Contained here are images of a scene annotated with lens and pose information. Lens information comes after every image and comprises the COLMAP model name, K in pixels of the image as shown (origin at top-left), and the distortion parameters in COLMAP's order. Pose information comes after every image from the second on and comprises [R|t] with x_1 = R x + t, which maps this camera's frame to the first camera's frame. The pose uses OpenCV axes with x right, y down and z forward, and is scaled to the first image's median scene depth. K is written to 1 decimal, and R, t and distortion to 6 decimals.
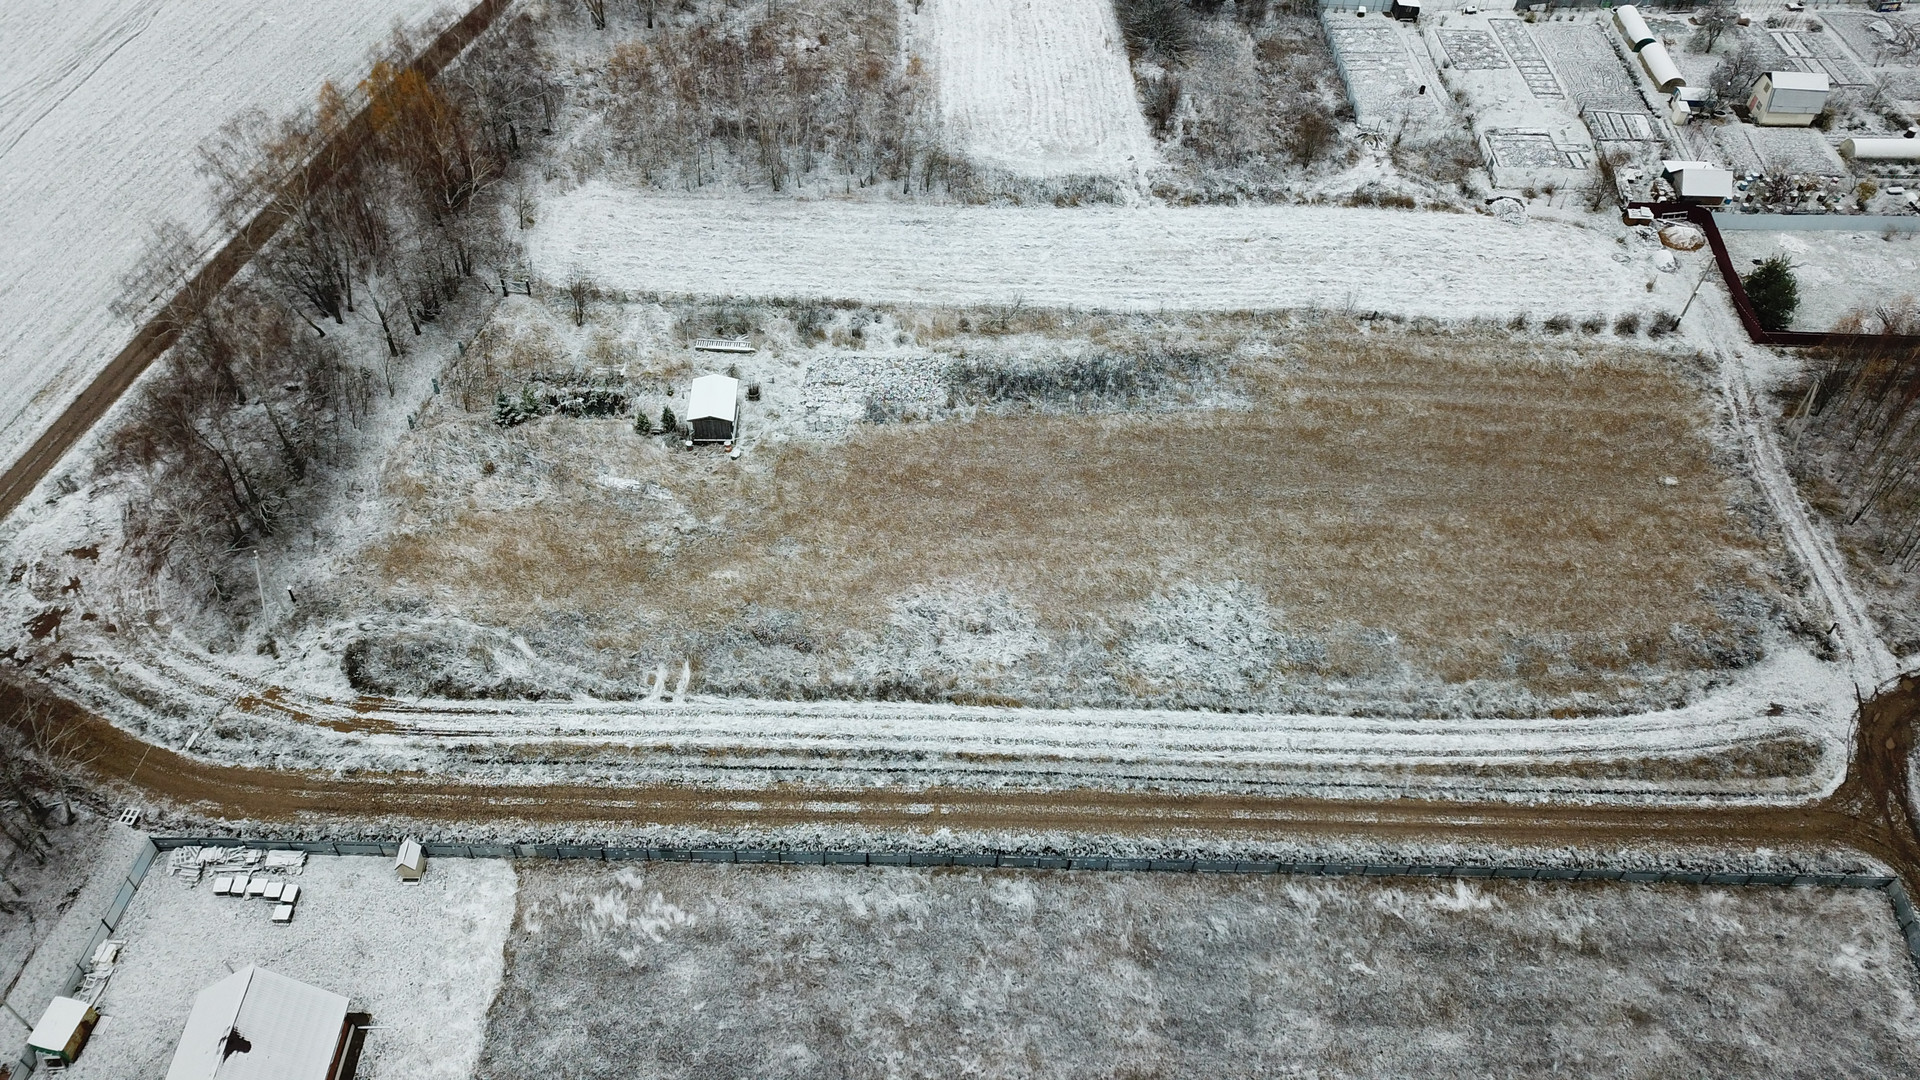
lens RADIAL K [[1459.5, 0, 965.7], [0, 1459.5, 524.5], [0, 0, 1]] dist [0.040106, -0.033420]
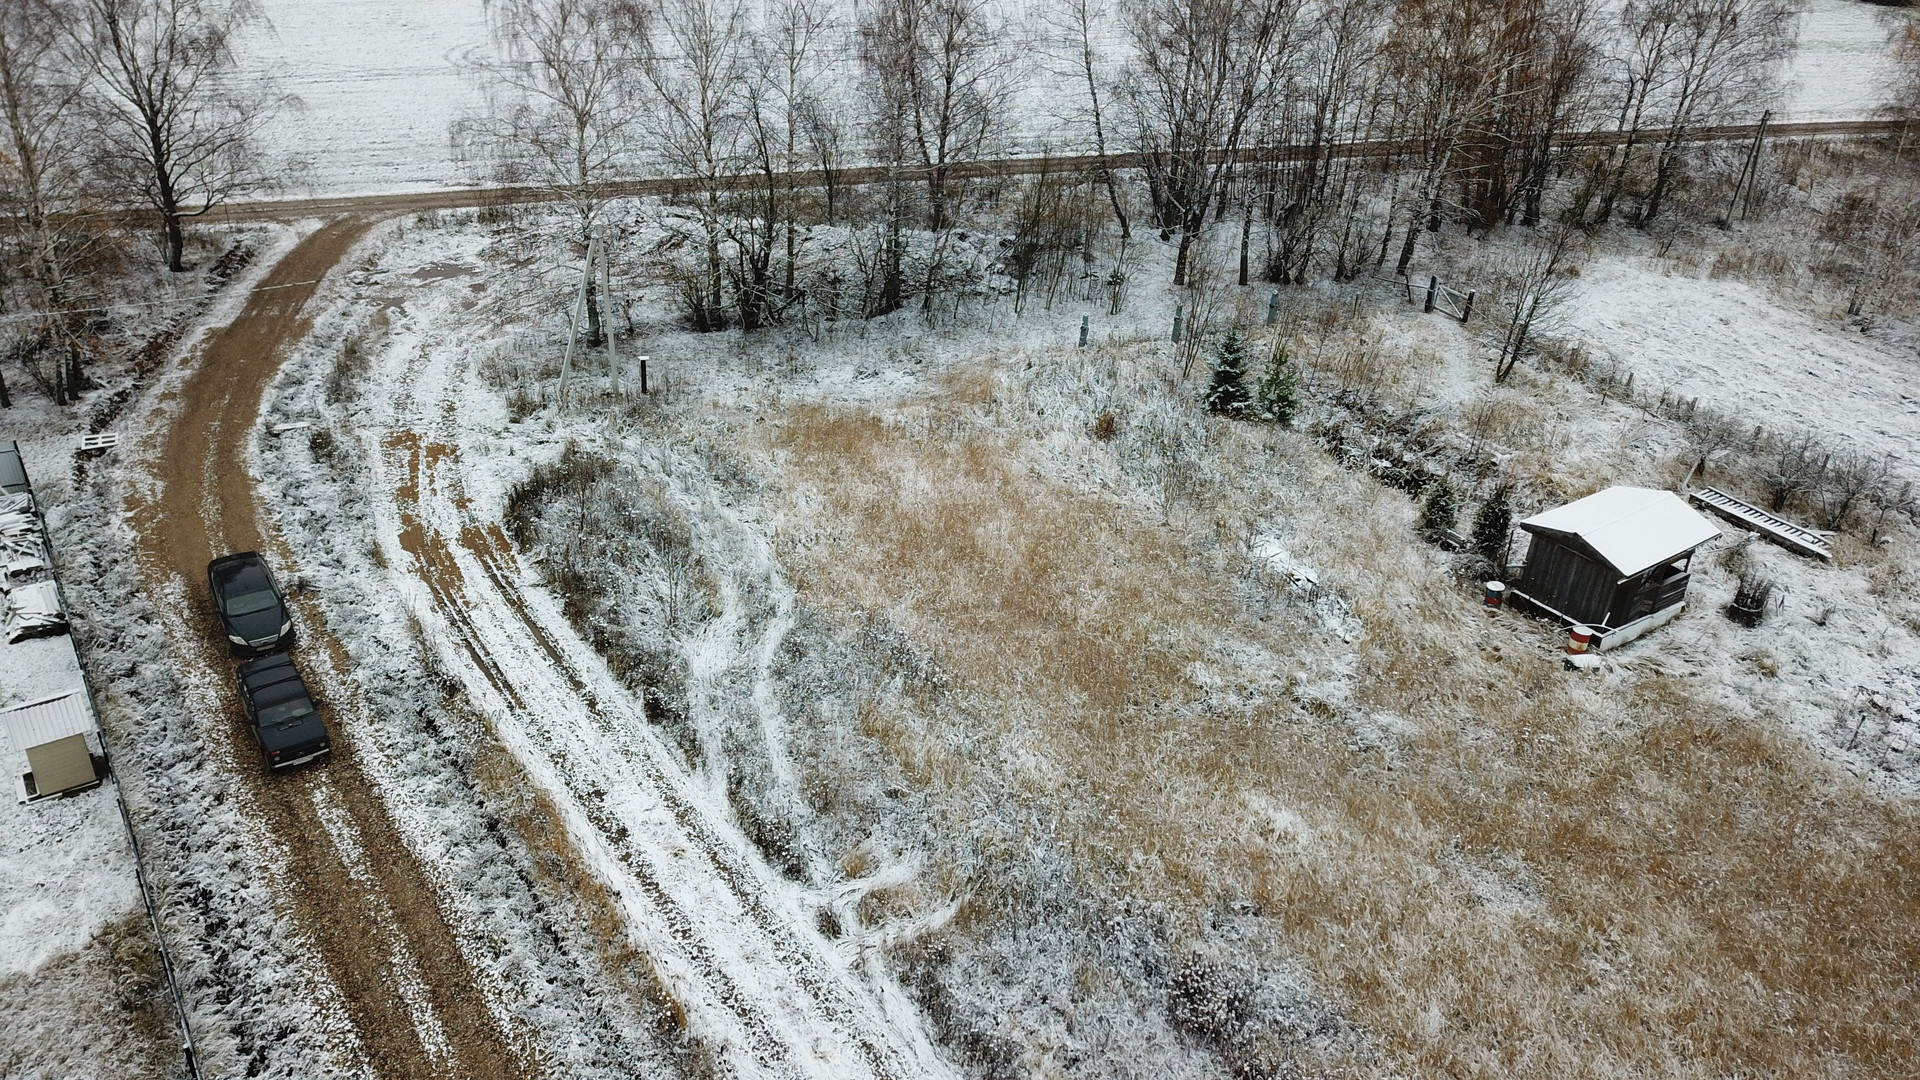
lens RADIAL K [[1459.5, 0, 943.3], [0, 1459.5, 552.3], [0, 0, 1]] dist [0.040106, -0.033420]
pose [[0.552487, 0.406940, -0.727432, 0.011150], [-0.627774, 0.777263, -0.041980, 0.052180], [0.548323, 0.479857, 0.684894, 0.739213]]
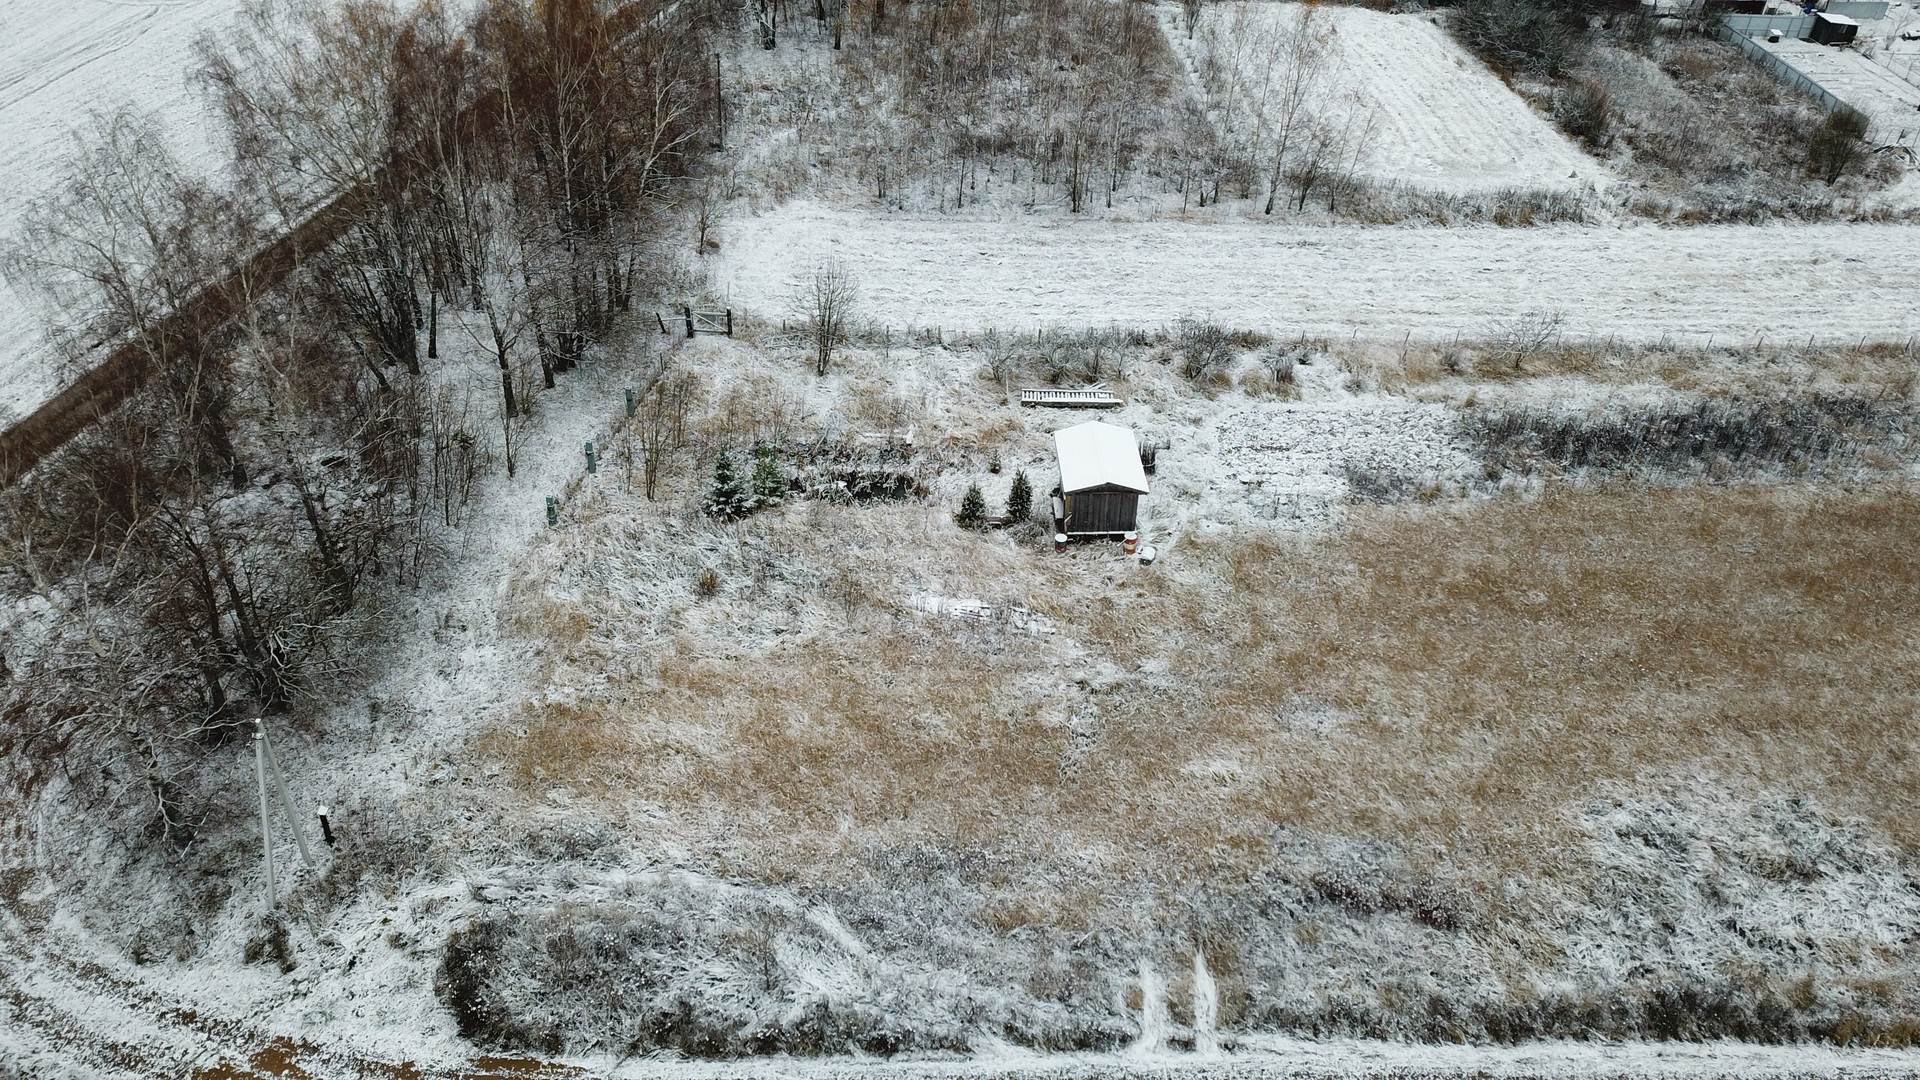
lens RADIAL K [[1459.5, 0, 957.0], [0, 1459.5, 529.5], [0, 0, 1]] dist [0.040106, -0.033420]
pose [[0.999631, -0.023288, 0.014006, -0.268938], [0.025573, 0.980474, -0.194979, 0.051912], [-0.009192, 0.195265, 0.980707, 0.535358]]
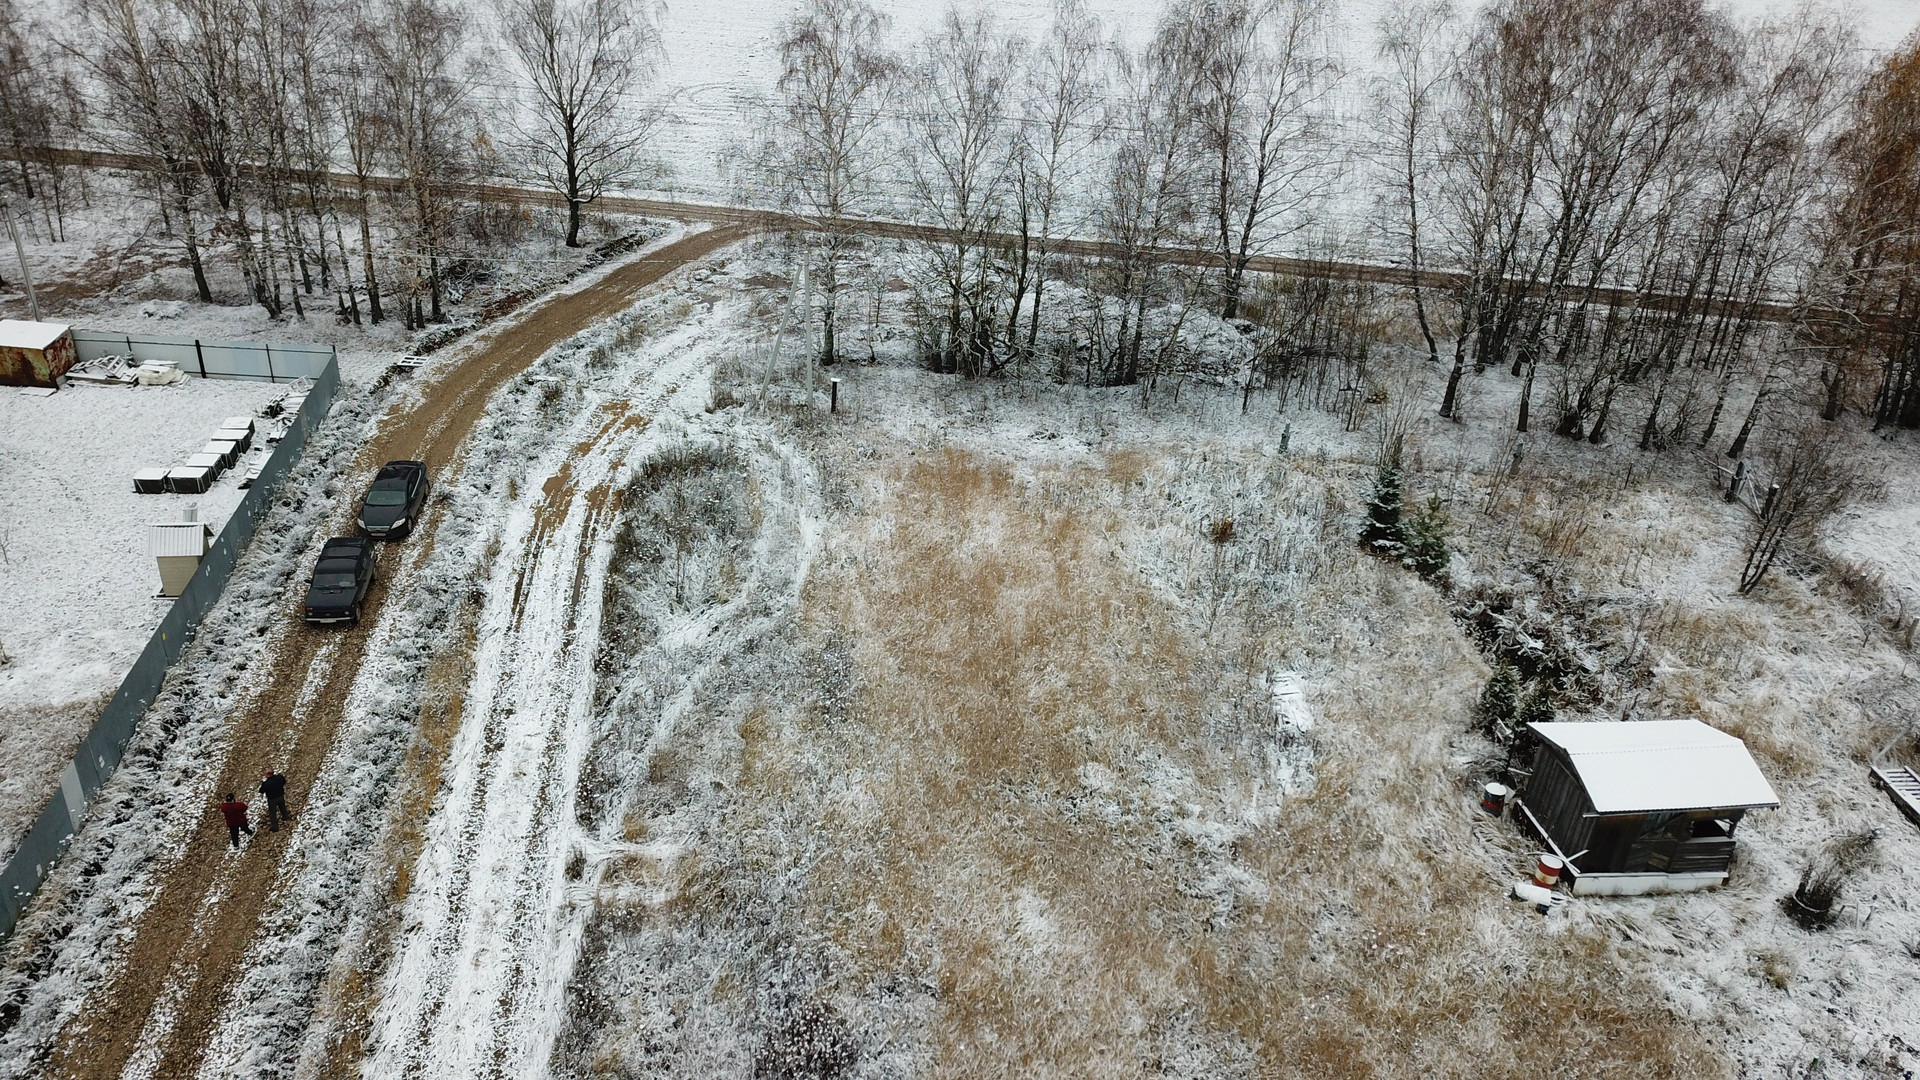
lens RADIAL K [[1459.5, 0, 947.6], [0, 1459.5, 555.5], [0, 0, 1]] dist [0.040106, -0.033420]
pose [[0.111313, 0.454612, -0.883707, 0.088449], [-0.765424, 0.606363, 0.215521, -0.074191], [0.633826, 0.652420, 0.415467, 0.842074]]
